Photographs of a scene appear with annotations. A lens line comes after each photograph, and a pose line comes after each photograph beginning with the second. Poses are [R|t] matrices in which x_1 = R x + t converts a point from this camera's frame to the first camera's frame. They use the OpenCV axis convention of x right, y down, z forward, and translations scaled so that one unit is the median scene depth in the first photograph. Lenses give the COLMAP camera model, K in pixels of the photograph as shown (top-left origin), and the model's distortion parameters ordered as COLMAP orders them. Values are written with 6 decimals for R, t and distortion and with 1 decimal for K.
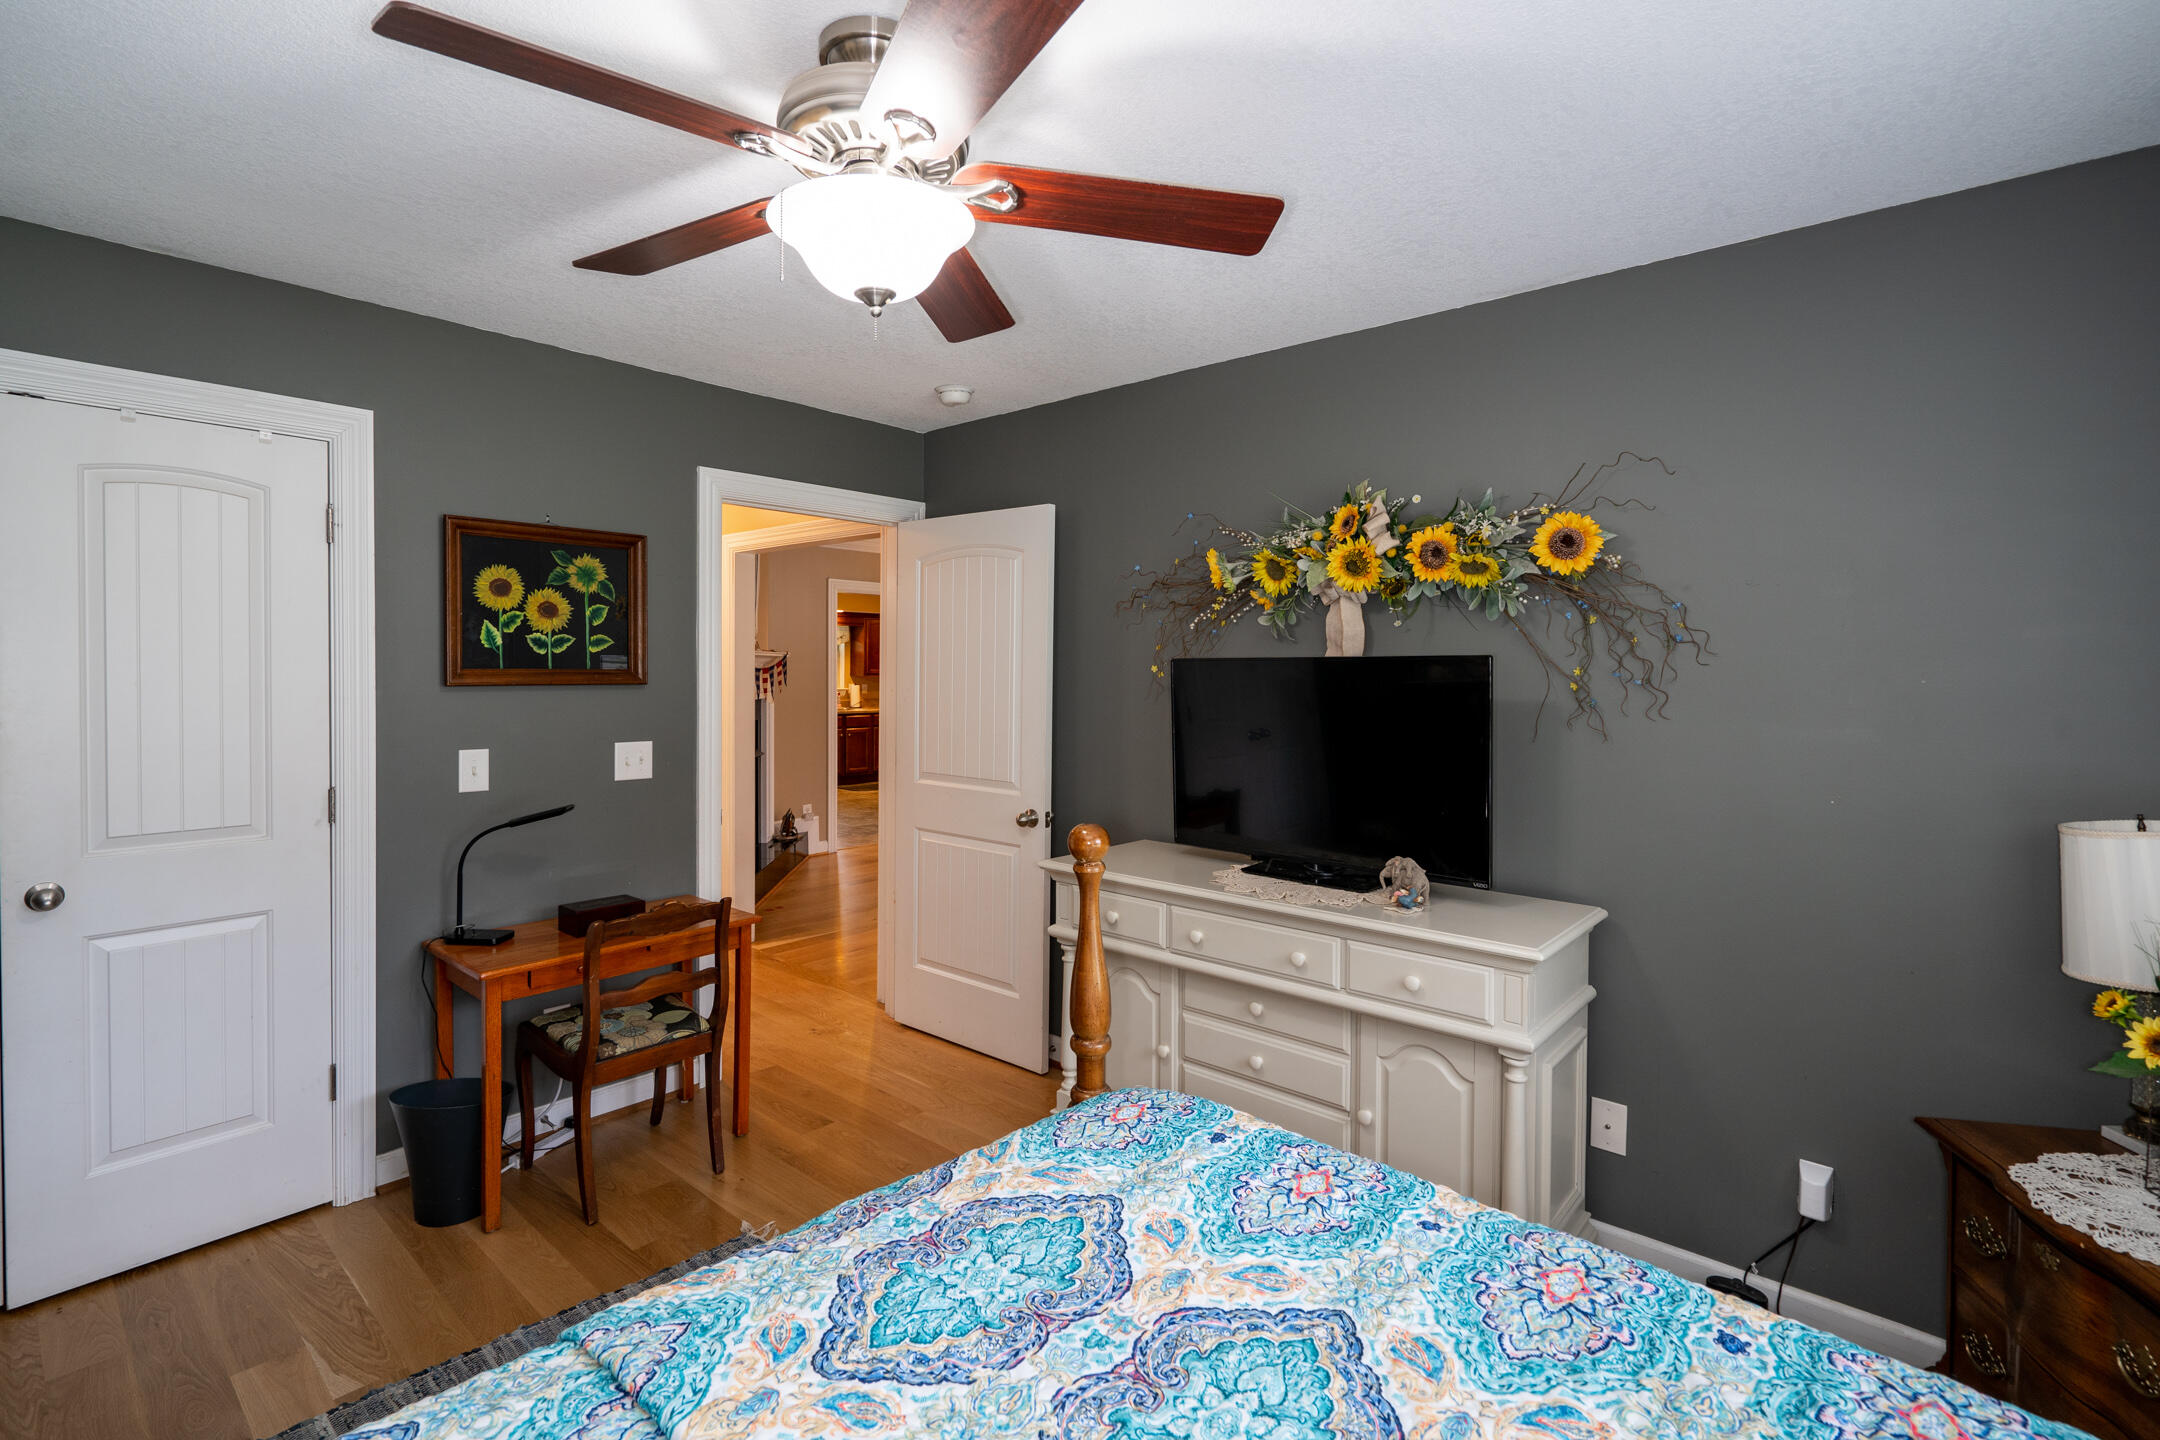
lens RADIAL K [[985.8, 0, 1039.7], [0, 985.8, 667.0], [0, 0, 1]] dist [-0.007353, 0.002712]
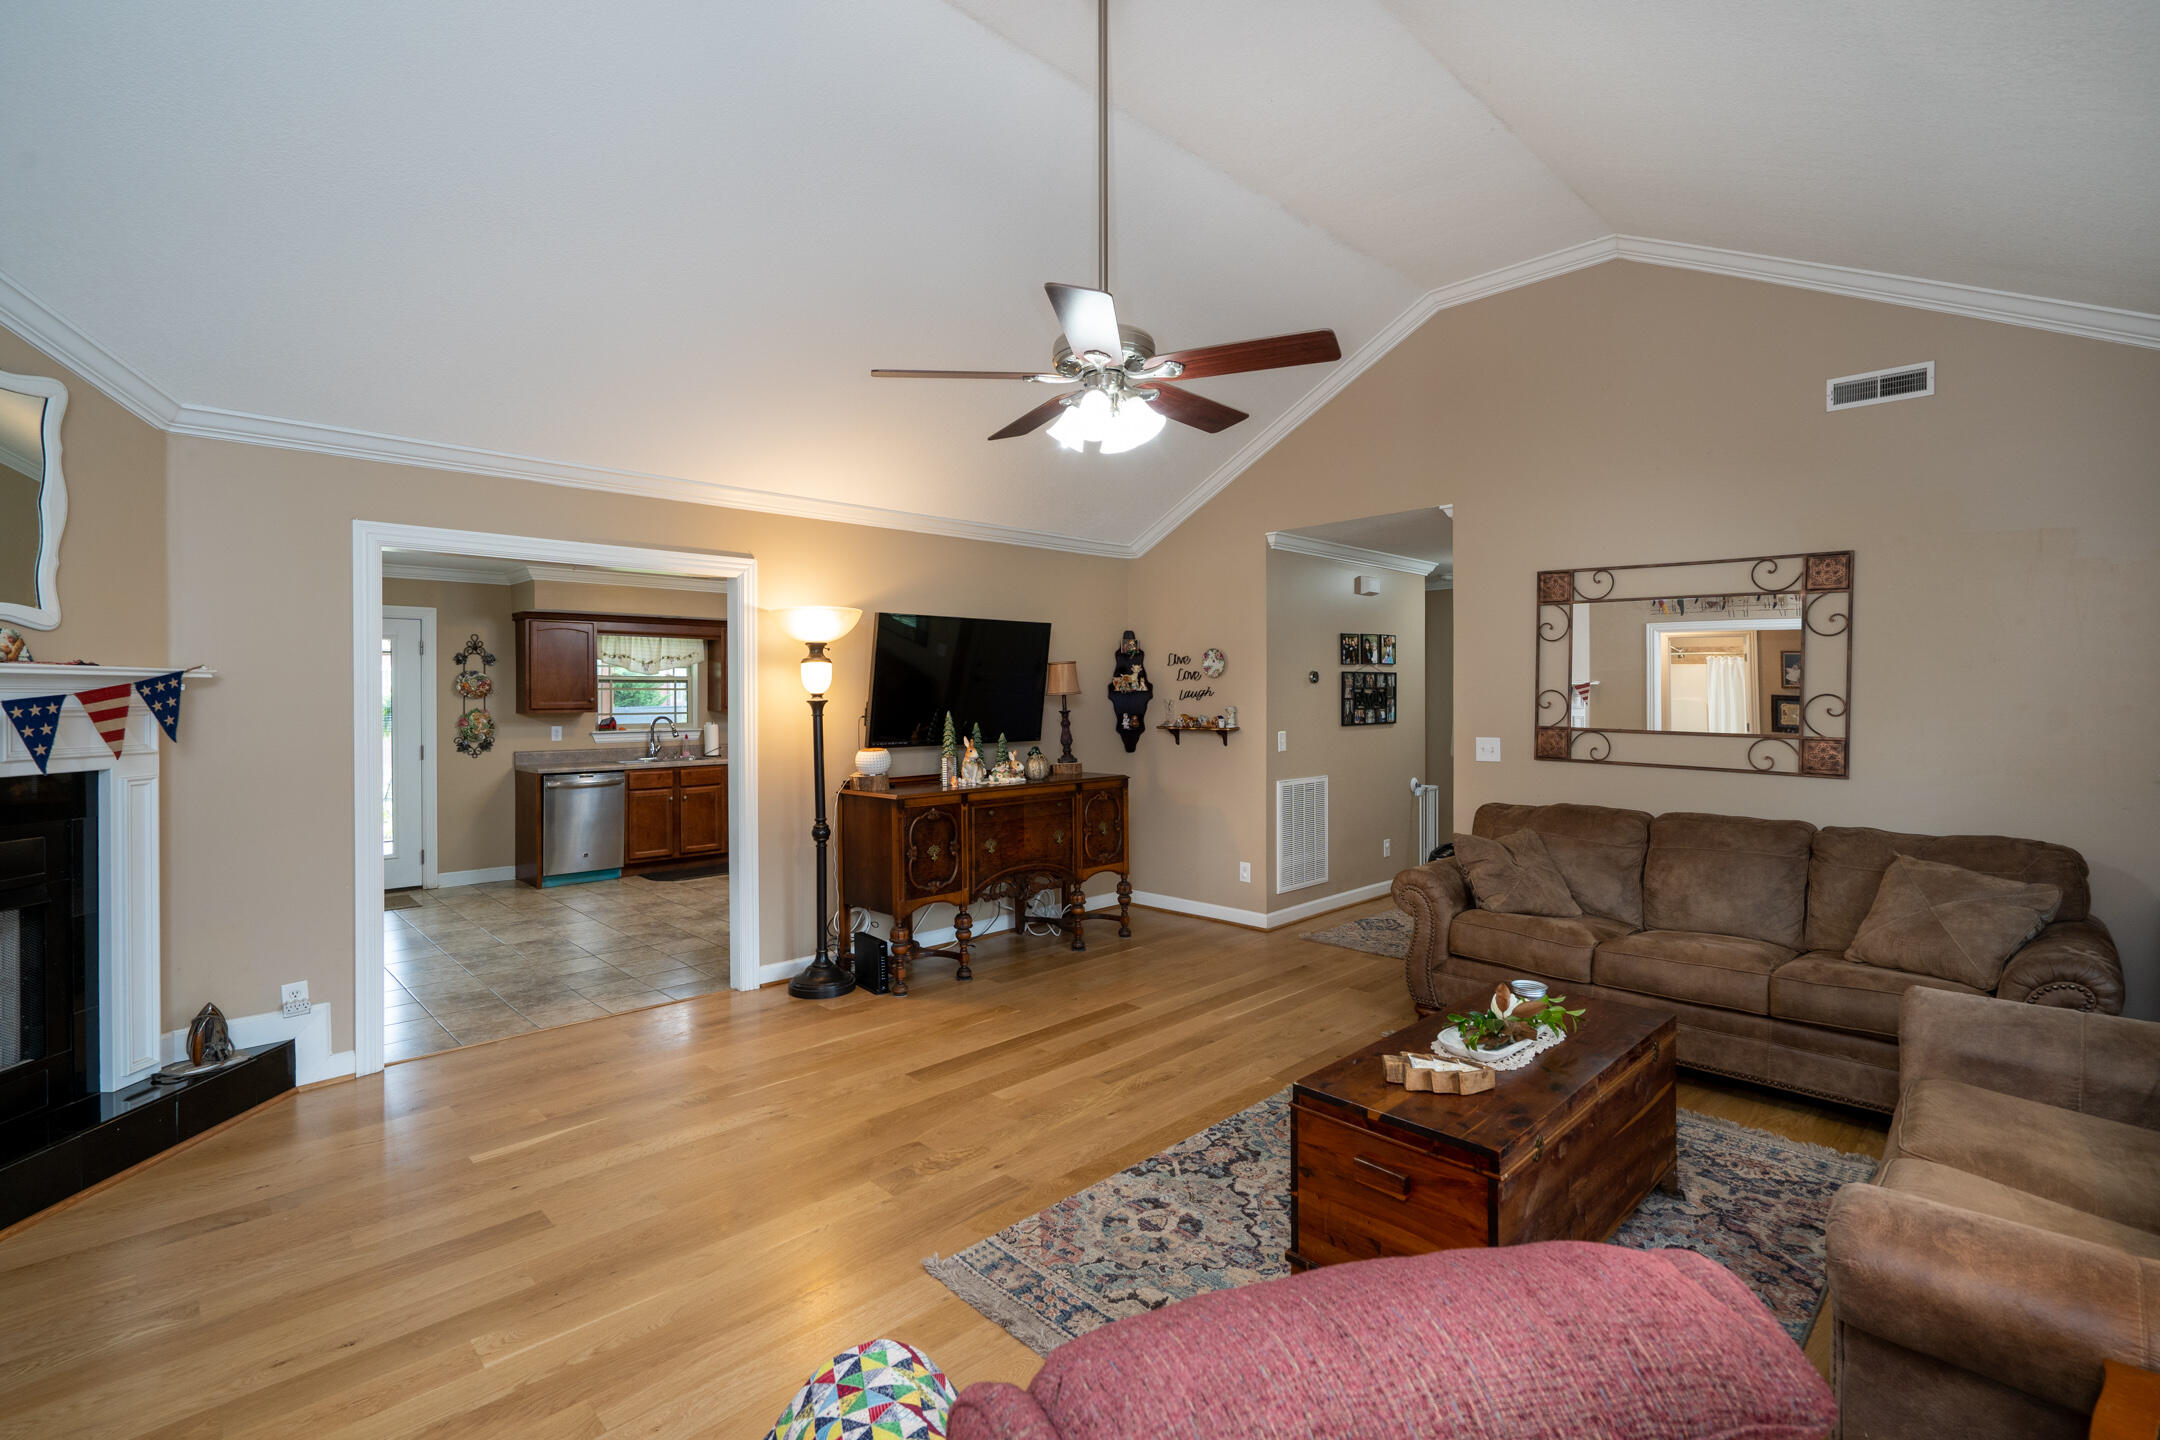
lens RADIAL K [[985.8, 0, 1076.1], [0, 985.8, 676.1], [0, 0, 1]] dist [-0.007353, 0.002712]
pose [[0.998803, -0.006966, -0.048410, 0.169673], [0.005730, 0.999655, -0.025624, 0.004190], [0.048572, 0.025316, 0.998499, 0.530757]]
